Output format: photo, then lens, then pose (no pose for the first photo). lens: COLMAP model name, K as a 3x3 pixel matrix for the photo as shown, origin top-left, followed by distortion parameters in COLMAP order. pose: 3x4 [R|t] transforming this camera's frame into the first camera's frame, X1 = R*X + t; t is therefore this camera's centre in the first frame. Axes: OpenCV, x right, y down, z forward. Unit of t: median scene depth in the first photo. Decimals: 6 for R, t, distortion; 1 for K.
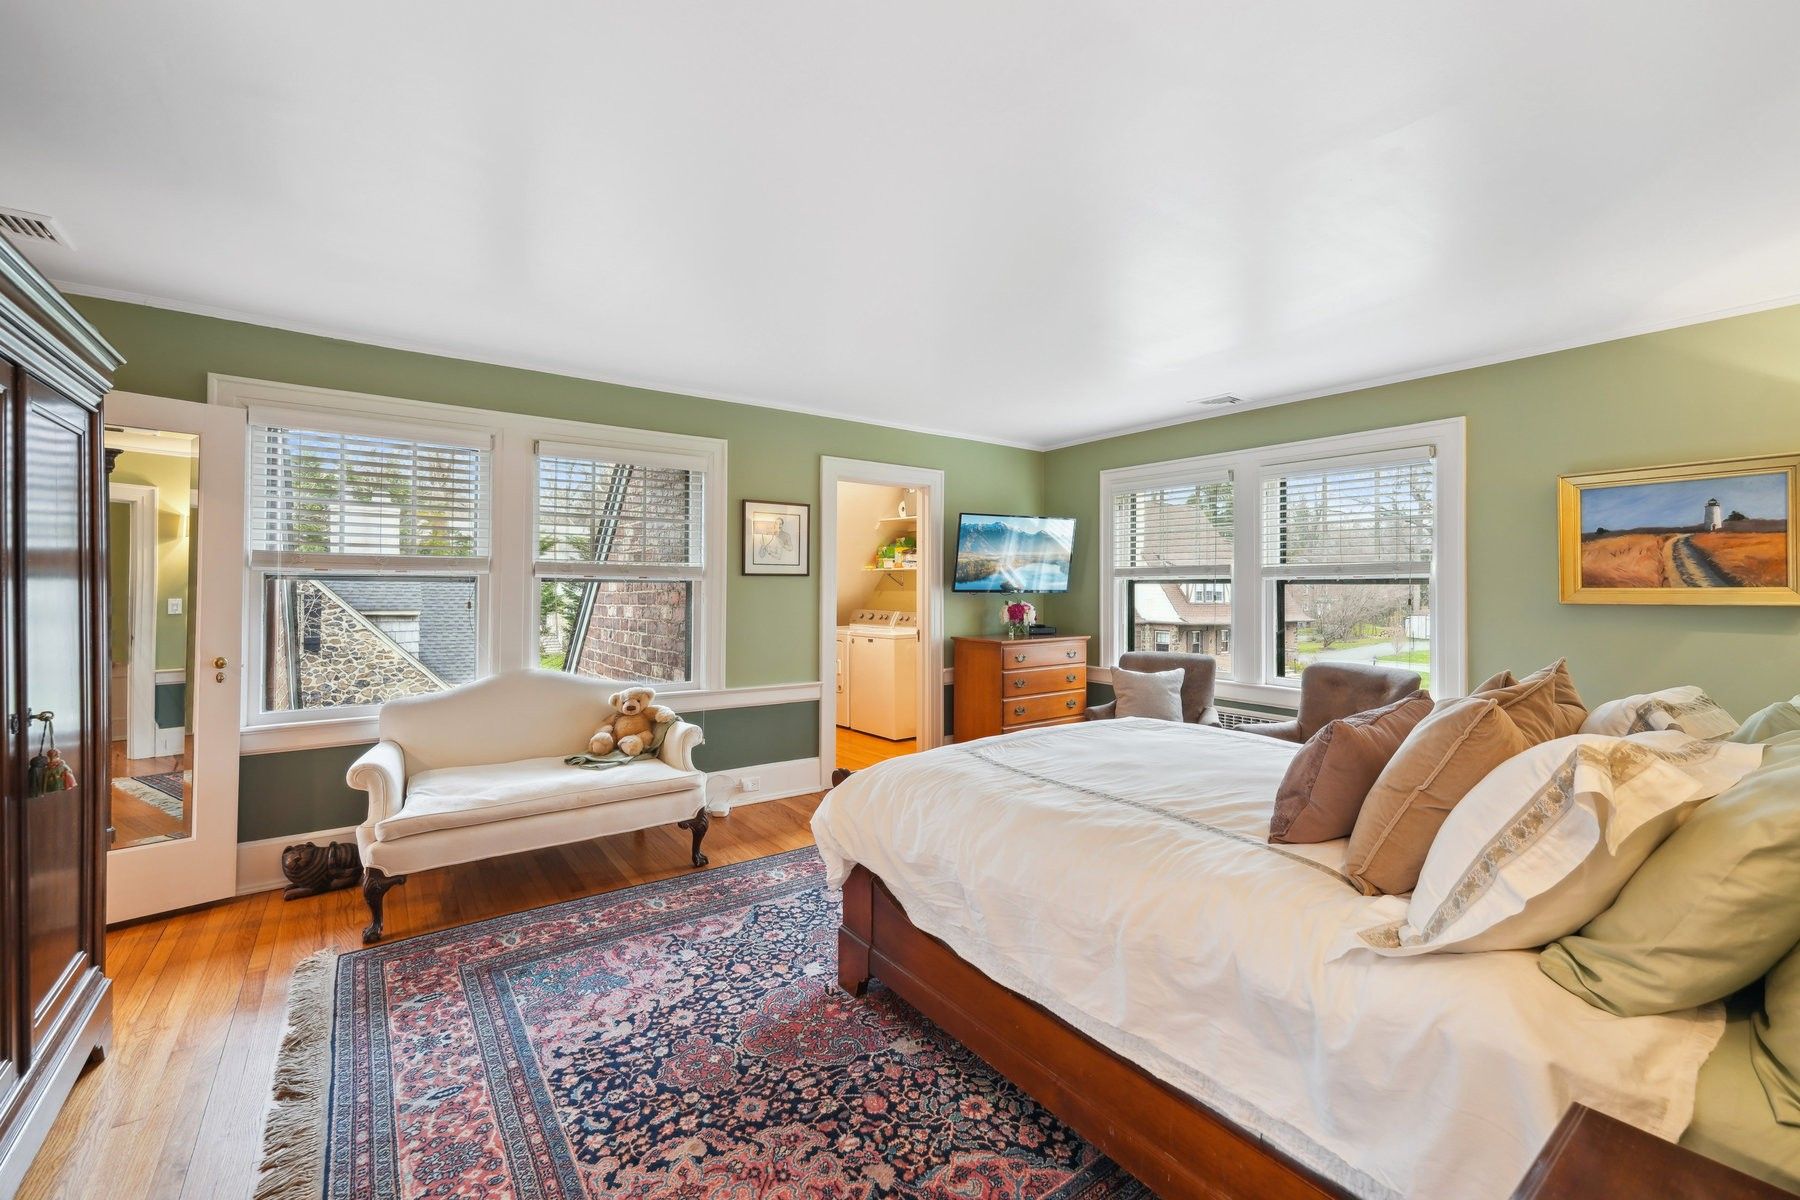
lens RADIAL K [[739.3, 0, 896.3], [0, 739.3, 593.0], [0, 0, 1]] dist [-0.002887, -0.000506]
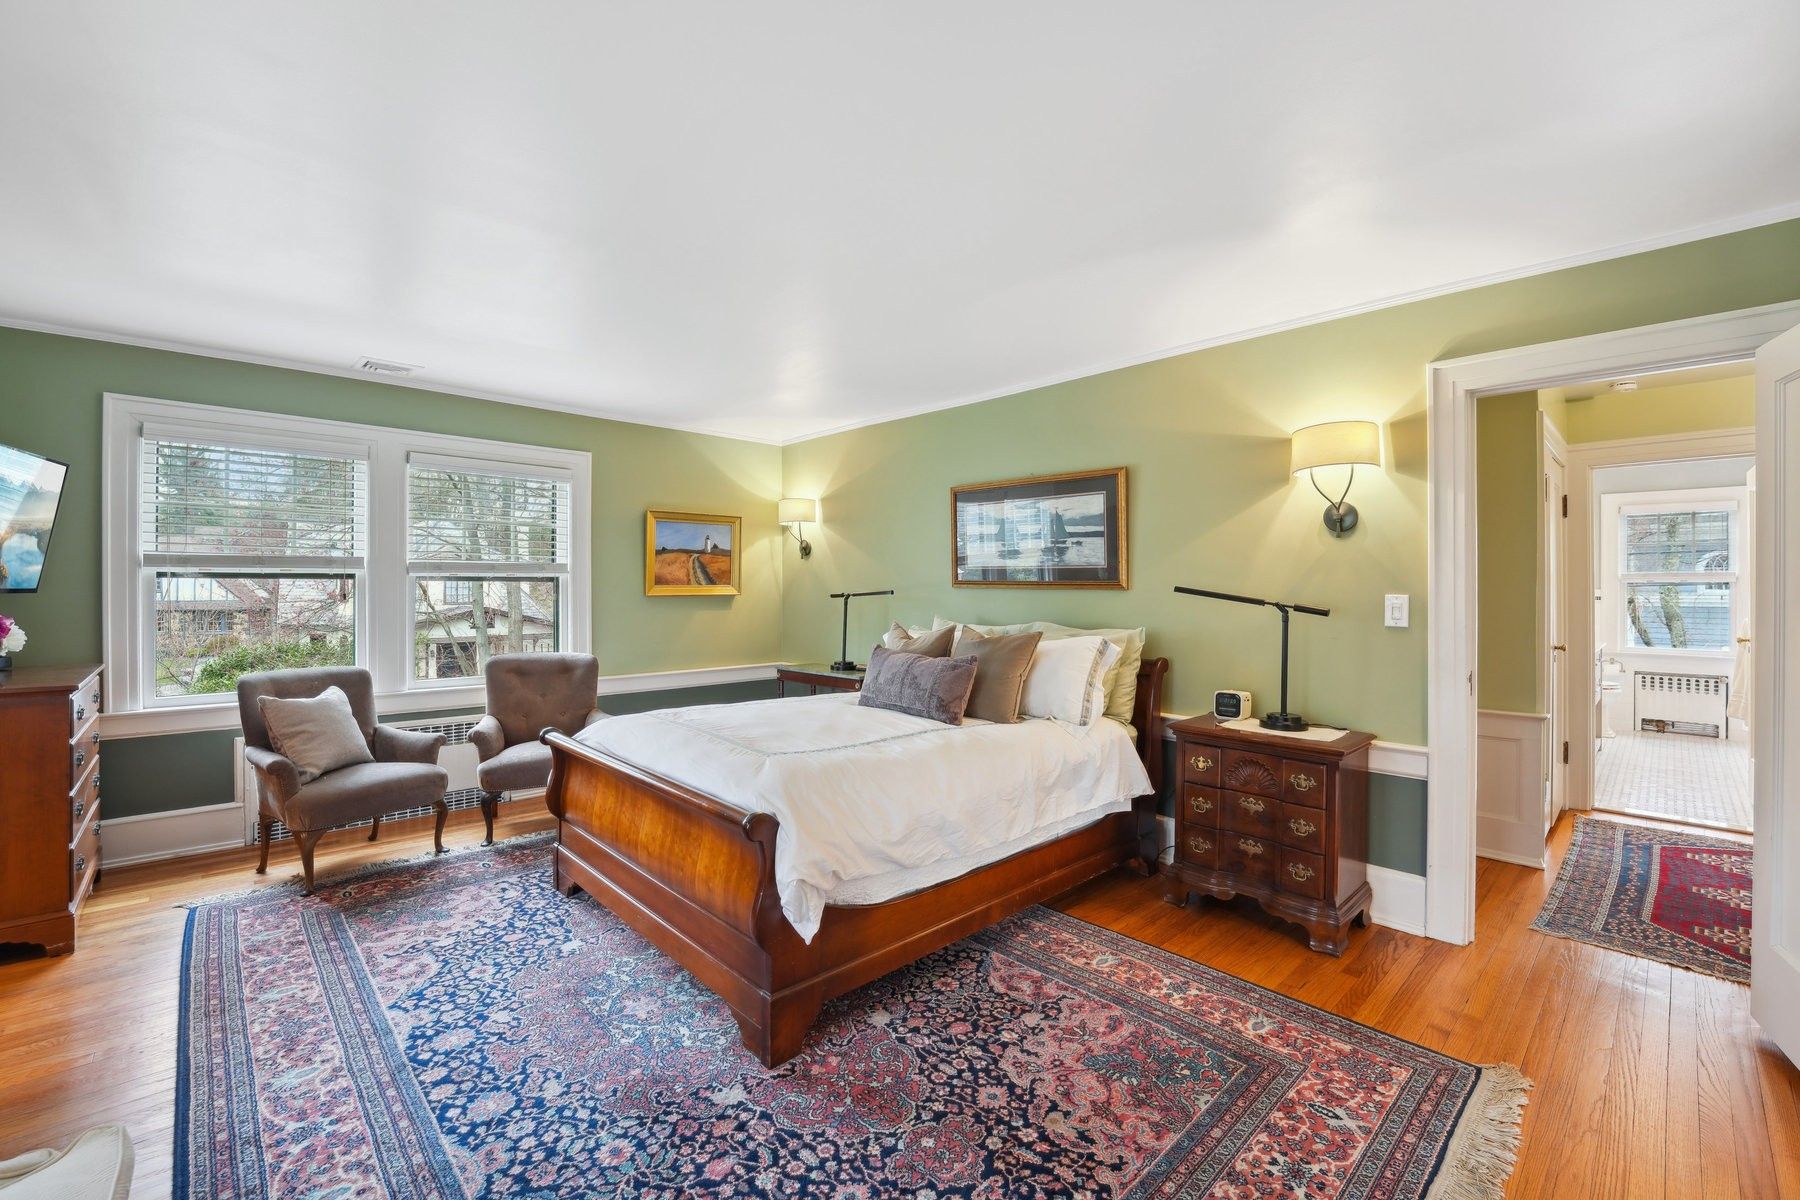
lens RADIAL K [[739.3, 0, 906.2], [0, 739.3, 589.7], [0, 0, 1]] dist [-0.002887, -0.000506]
pose [[-0.122871, -0.009524, 0.992377, -1.163564], [-0.000747, 0.999955, 0.009504, -0.023171], [-0.992422, 0.000427, -0.122872, 1.204873]]
